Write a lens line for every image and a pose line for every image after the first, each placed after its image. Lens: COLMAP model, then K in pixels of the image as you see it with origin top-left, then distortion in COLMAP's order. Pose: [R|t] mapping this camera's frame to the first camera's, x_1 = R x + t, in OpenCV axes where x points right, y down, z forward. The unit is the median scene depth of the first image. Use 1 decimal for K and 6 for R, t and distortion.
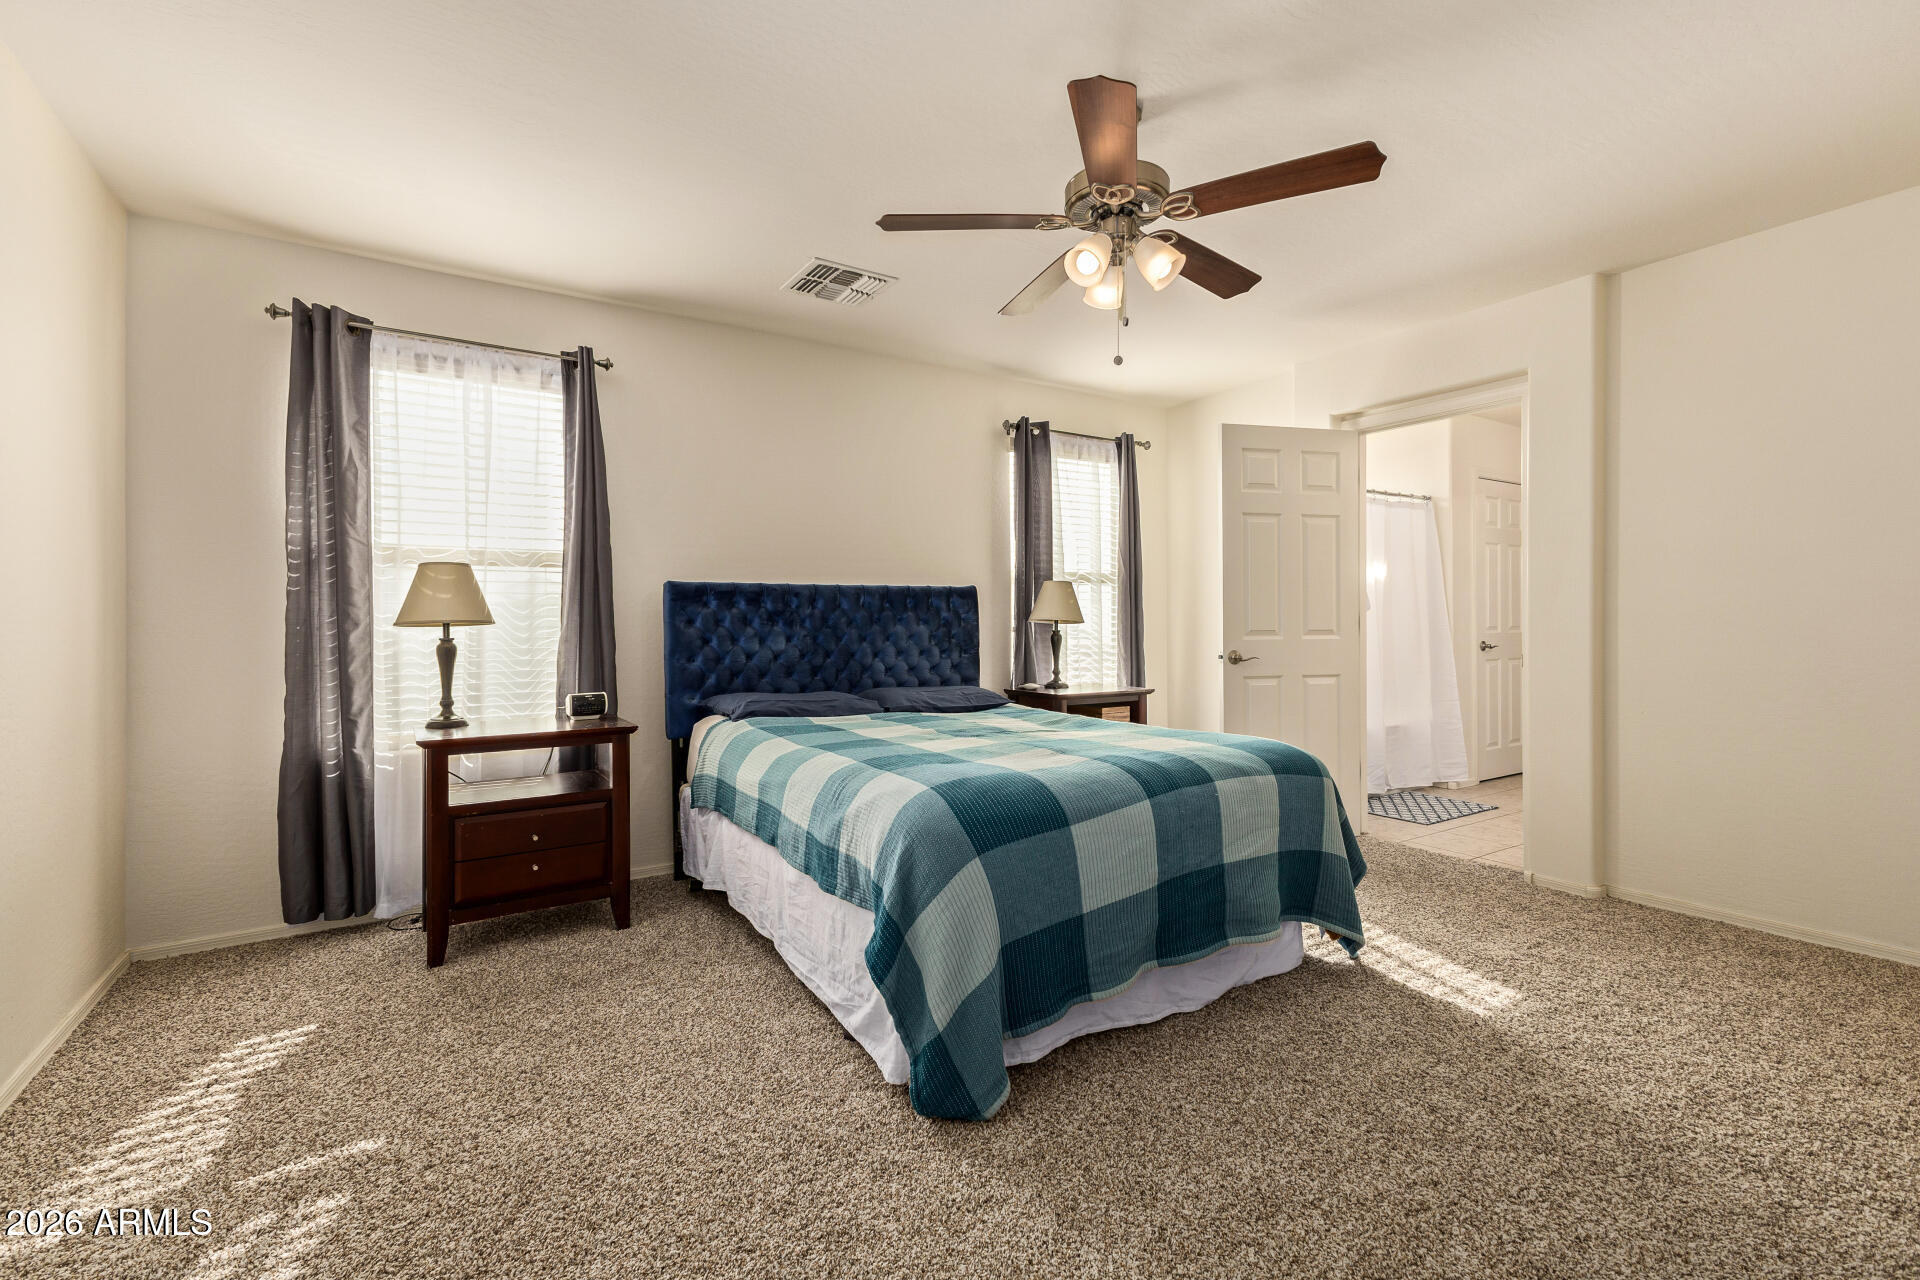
lens RADIAL K [[836.2, 0, 961.0], [0, 836.2, 635.4], [0, 0, 1]] dist [0.011169, -0.002737]
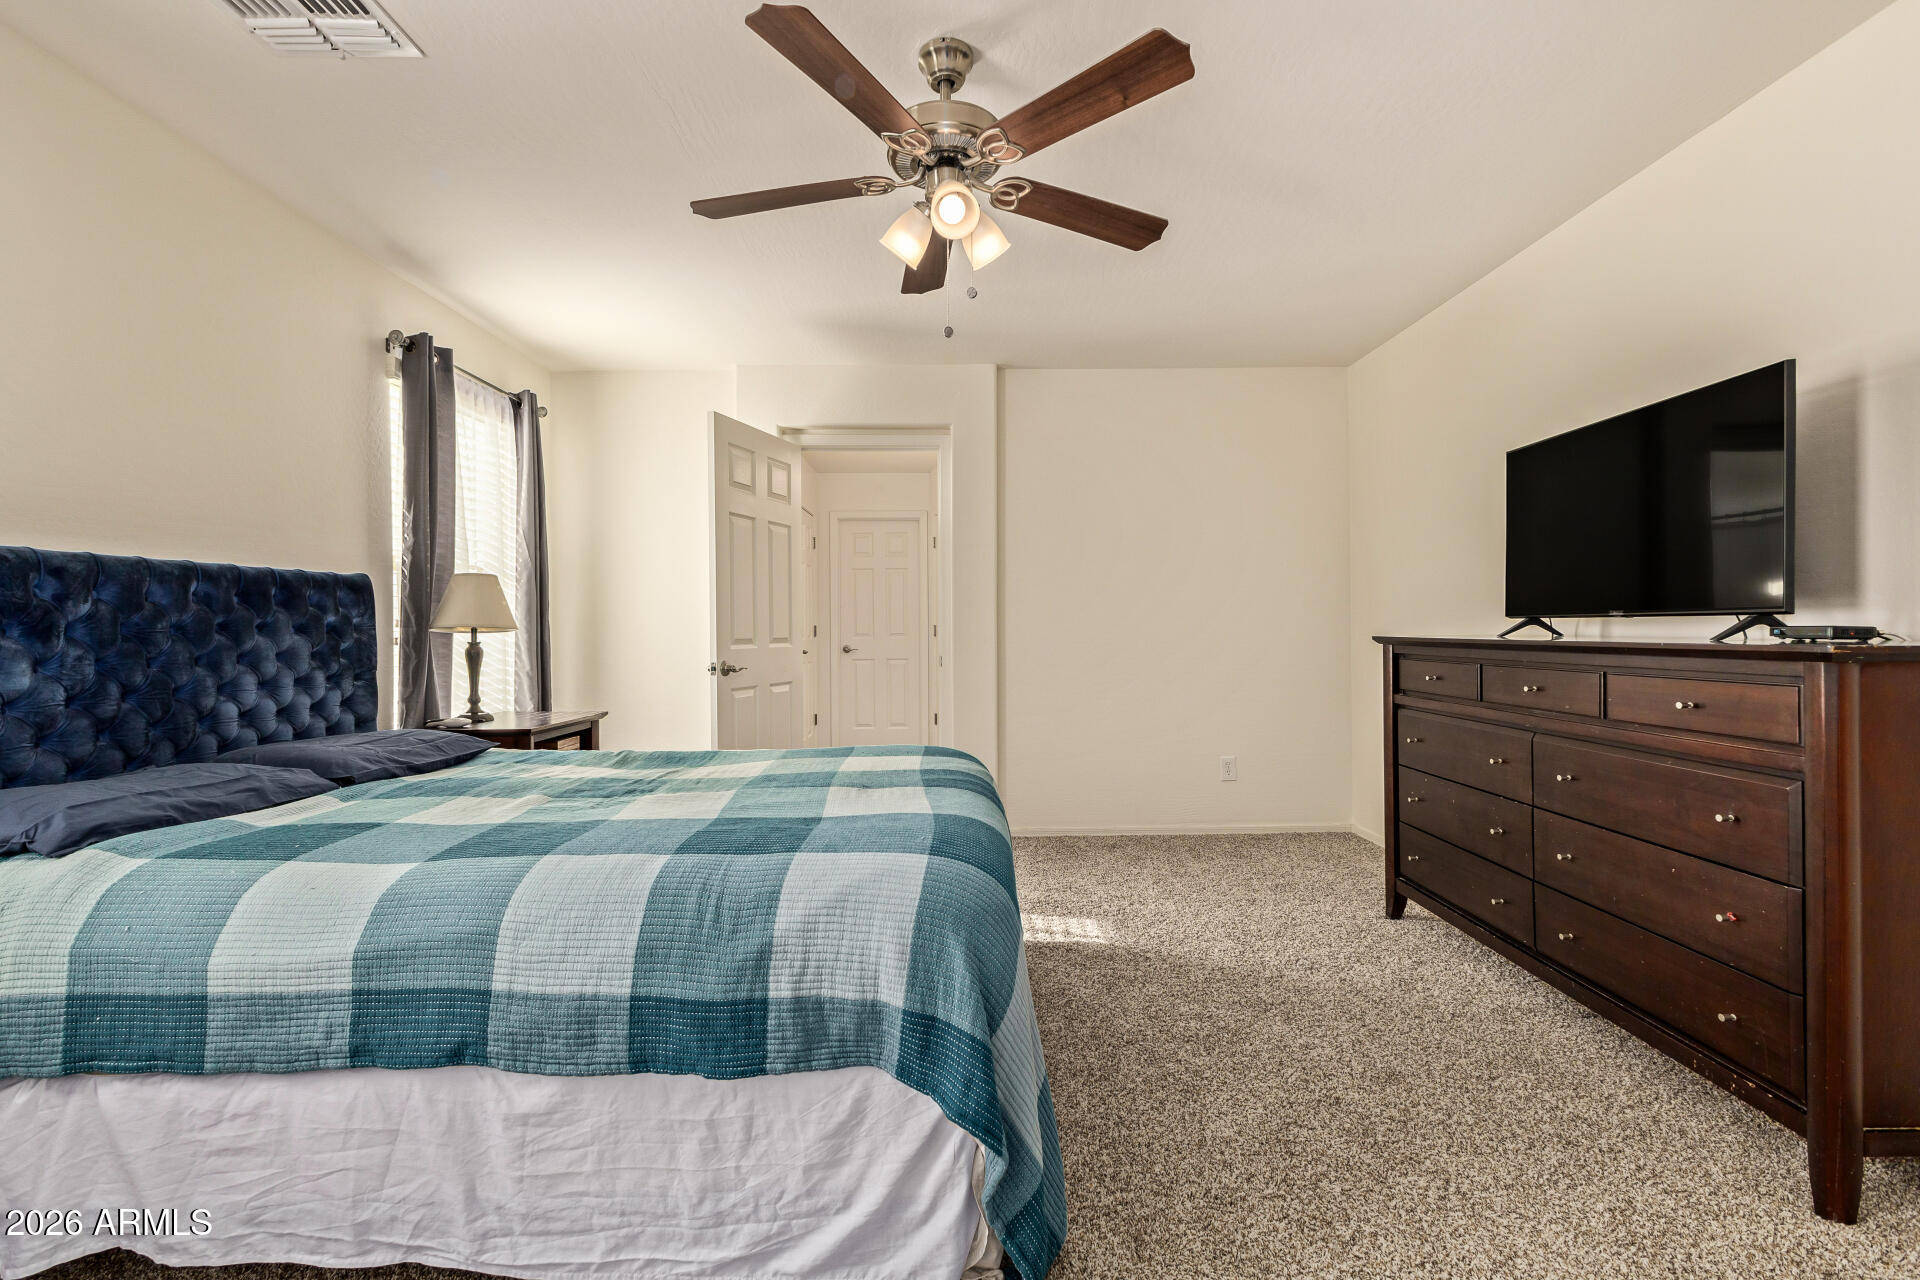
lens RADIAL K [[836.2, 0, 966.3], [0, 836.2, 632.7], [0, 0, 1]] dist [0.011169, -0.002737]
pose [[0.525868, -0.002688, 0.850562, -0.307939], [0.018729, 0.999789, -0.008420, -0.000524], [-0.850360, 0.020358, 0.525808, 0.287750]]
